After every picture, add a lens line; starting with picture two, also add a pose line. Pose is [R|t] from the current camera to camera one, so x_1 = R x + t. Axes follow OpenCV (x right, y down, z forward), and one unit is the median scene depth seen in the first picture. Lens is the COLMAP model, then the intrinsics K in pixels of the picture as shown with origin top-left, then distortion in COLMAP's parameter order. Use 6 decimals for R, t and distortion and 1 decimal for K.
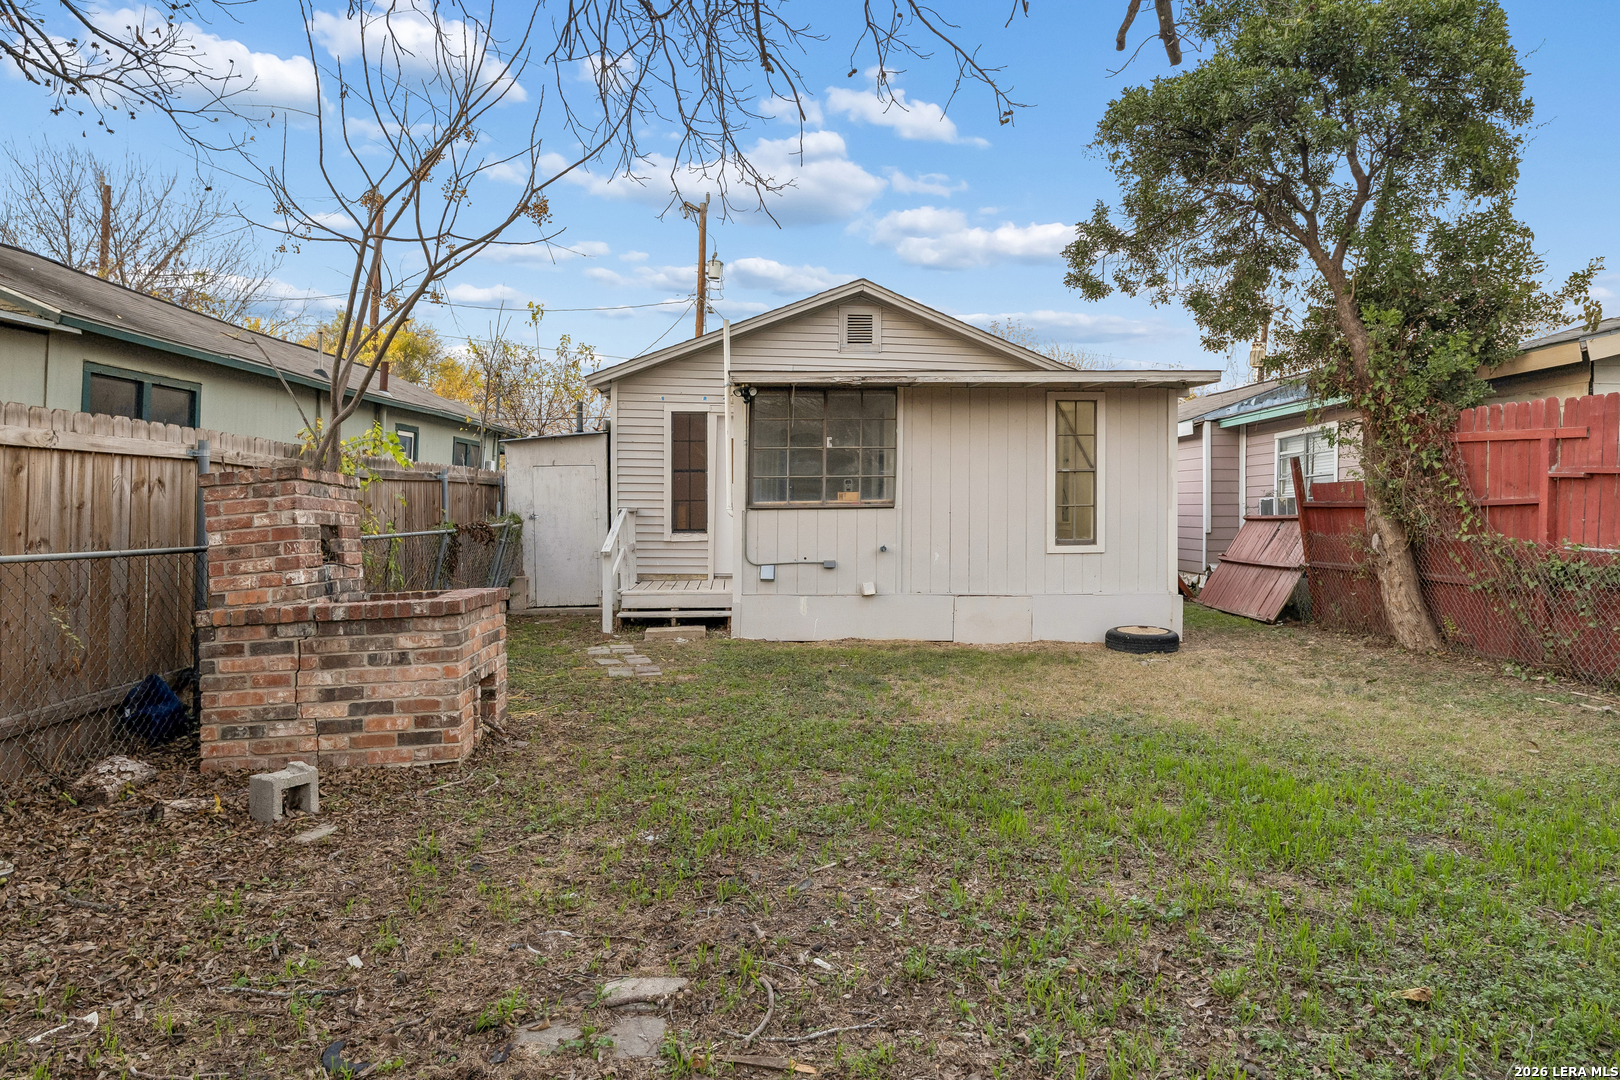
lens RADIAL K [[974.5, 0, 770.9], [0, 974.5, 498.1], [0, 0, 1]] dist [-0.001712, -0.001142]
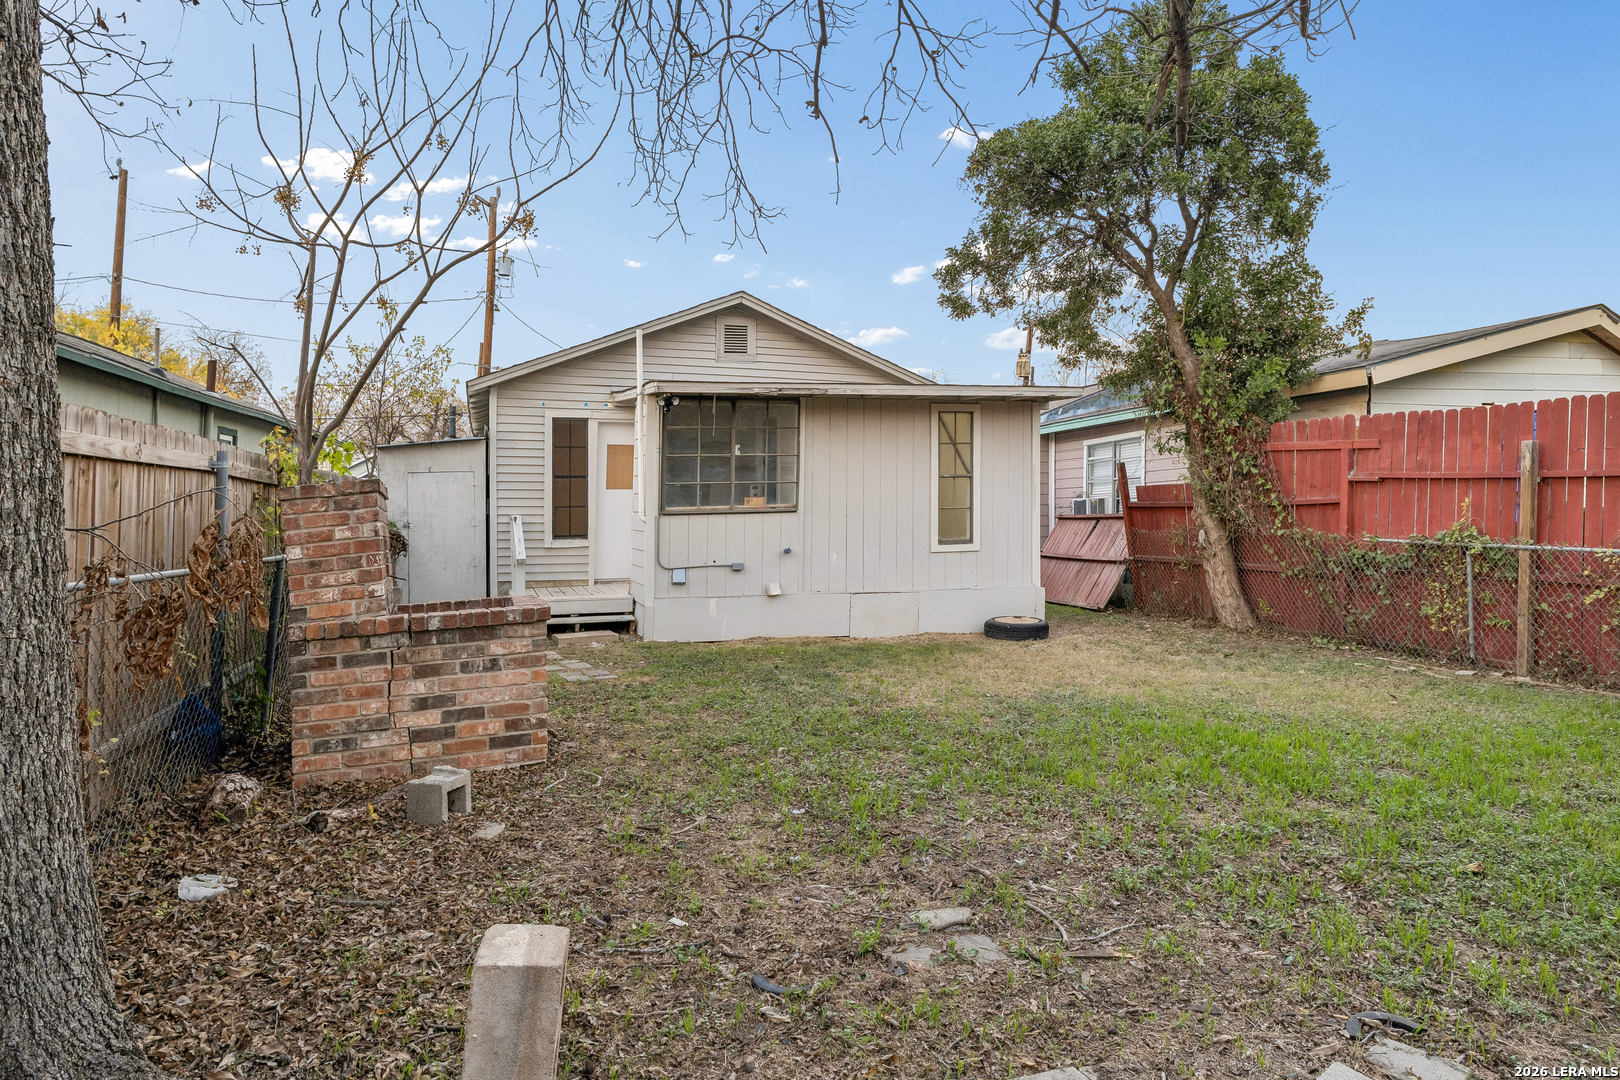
lens RADIAL K [[974.5, 0, 770.9], [0, 974.5, 498.1], [0, 0, 1]] dist [-0.001712, -0.001142]
pose [[0.979005, -0.008166, 0.203673, -0.117392], [0.008848, 0.999958, -0.002438, -0.002693], [-0.203644, 0.004189, 0.979036, -0.027997]]
